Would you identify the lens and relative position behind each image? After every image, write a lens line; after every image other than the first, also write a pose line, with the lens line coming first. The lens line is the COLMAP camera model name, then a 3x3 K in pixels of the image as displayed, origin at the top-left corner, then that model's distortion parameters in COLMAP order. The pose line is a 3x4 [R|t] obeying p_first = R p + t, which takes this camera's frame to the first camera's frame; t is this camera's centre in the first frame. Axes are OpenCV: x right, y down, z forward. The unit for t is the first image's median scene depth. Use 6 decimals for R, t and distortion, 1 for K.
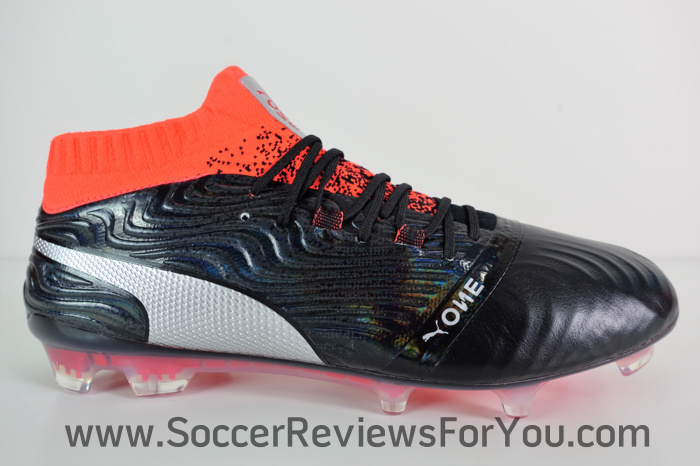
lens RADIAL K [[473.6, 0, 354.3], [0, 473.6, 228.9], [0, 0, 1]] dist [-0.005693, -0.001956]
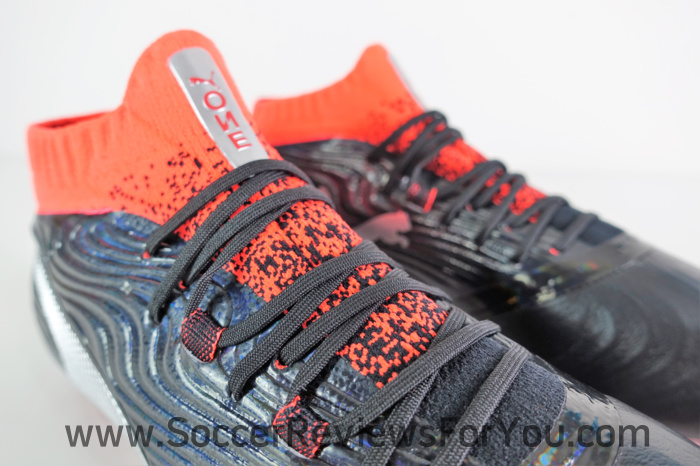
lens RADIAL K [[470.7, 0, 350.0], [0, 470.7, 233.0], [0, 0, 1]] dist [0.006104, 0.000073]
pose [[0.801854, 0.242413, -0.546137, 0.368032], [-0.087703, 0.951856, 0.293730, -0.318721], [0.591048, -0.187631, 0.784511, 0.647727]]
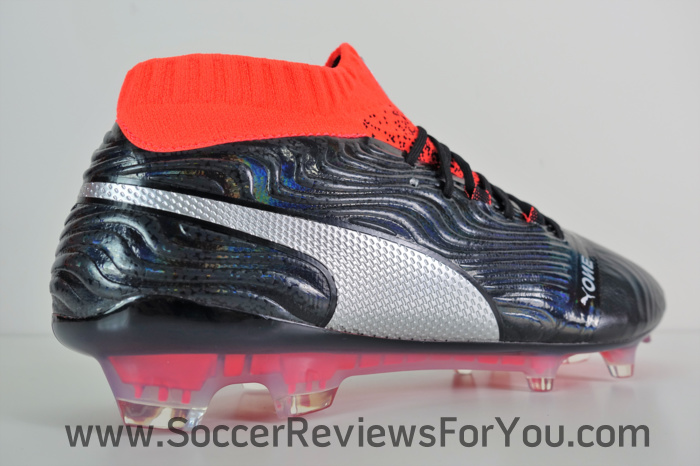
lens RADIAL K [[473.6, 0, 354.3], [0, 473.6, 228.9], [0, 0, 1]] dist [-0.005693, -0.001956]
pose [[0.839938, 0.072465, 0.537822, -0.785302], [0.051074, 0.976090, -0.211280, 0.238990], [-0.540273, 0.204931, 0.816154, 0.322930]]
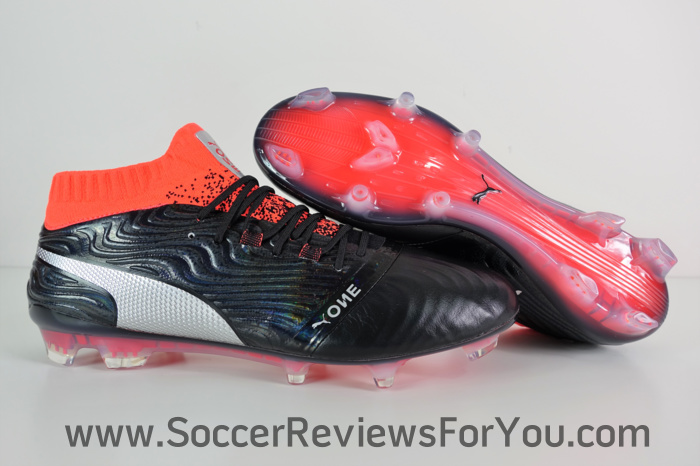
lens RADIAL K [[470.7, 0, 350.0], [0, 470.7, 233.0], [0, 0, 1]] dist [0.006104, 0.000073]
pose [[0.999611, 0.022605, -0.016308, 0.240935], [-0.023264, 0.998871, -0.041426, 0.012096], [0.015354, 0.041789, 0.999008, -0.341574]]
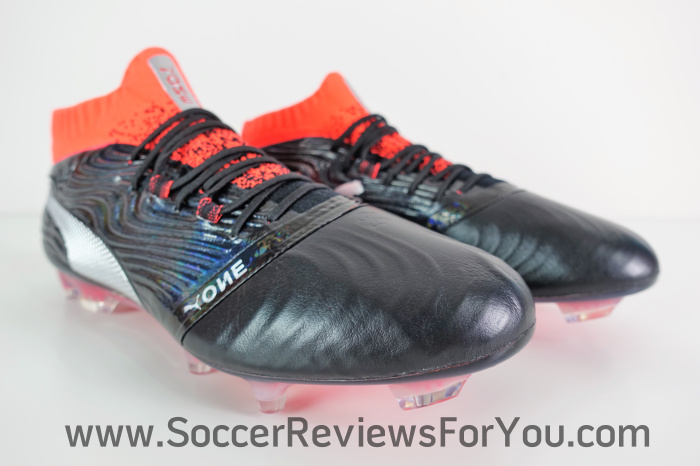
lens RADIAL K [[470.7, 0, 350.0], [0, 470.7, 233.0], [0, 0, 1]] dist [0.006104, 0.000073]
pose [[0.846015, 0.125321, -0.518222, 0.864568], [-0.074734, 0.990261, 0.117469, -0.074445], [0.527896, -0.060651, 0.847141, 0.284506]]
